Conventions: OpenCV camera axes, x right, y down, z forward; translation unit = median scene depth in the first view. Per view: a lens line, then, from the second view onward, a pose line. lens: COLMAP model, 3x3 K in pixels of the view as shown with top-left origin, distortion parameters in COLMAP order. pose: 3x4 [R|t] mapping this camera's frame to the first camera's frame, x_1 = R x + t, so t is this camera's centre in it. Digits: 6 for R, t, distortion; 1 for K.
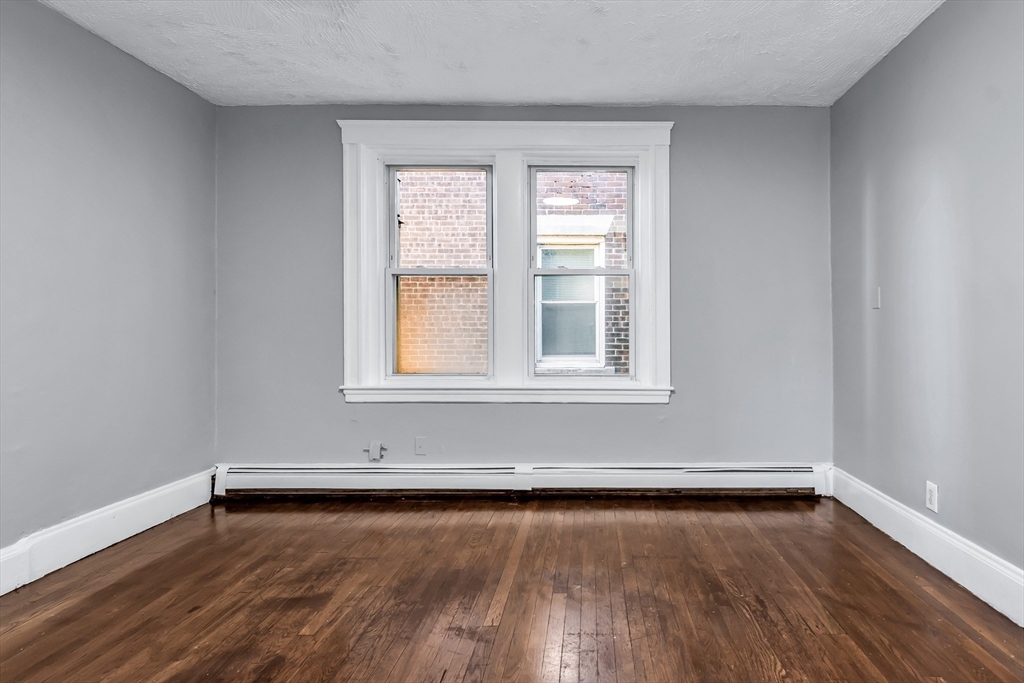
lens RADIAL K [[515.5, 0, 575.7], [0, 515.5, 330.5], [0, 0, 1]] dist [-0.000691, -0.000483]
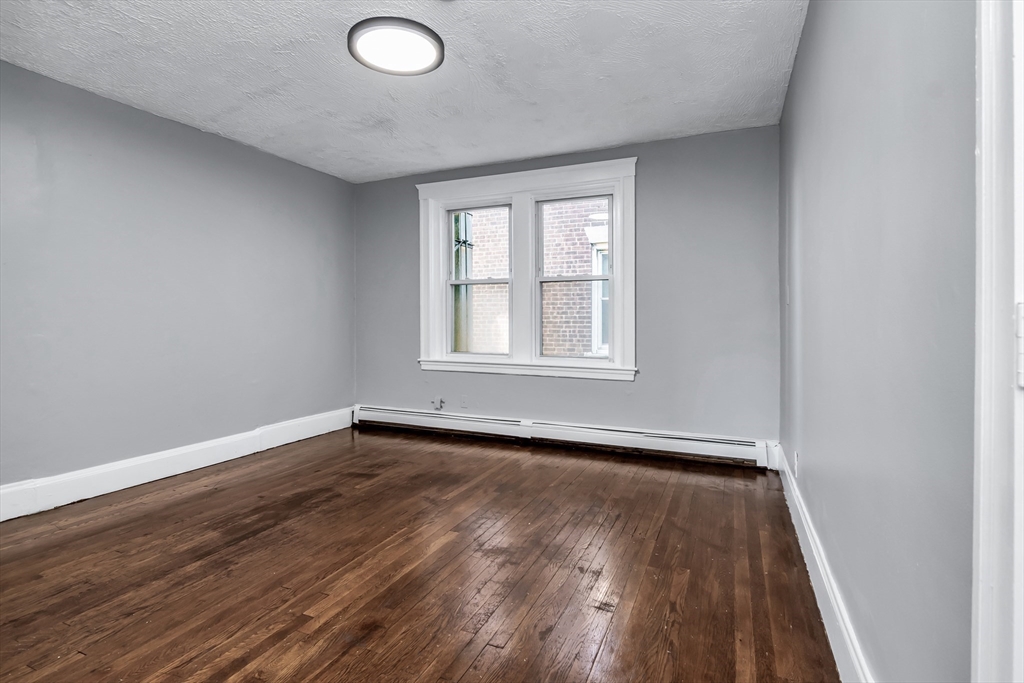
lens RADIAL K [[480.8, 0, 515.5], [0, 480.8, 327.8], [0, 0, 1]] dist [-0.000450, 0.000012]
pose [[0.915145, 0.006701, -0.403070, 0.390020], [-0.001809, 0.999920, 0.012518, -0.002876], [0.403121, -0.010727, 0.915084, -0.192443]]
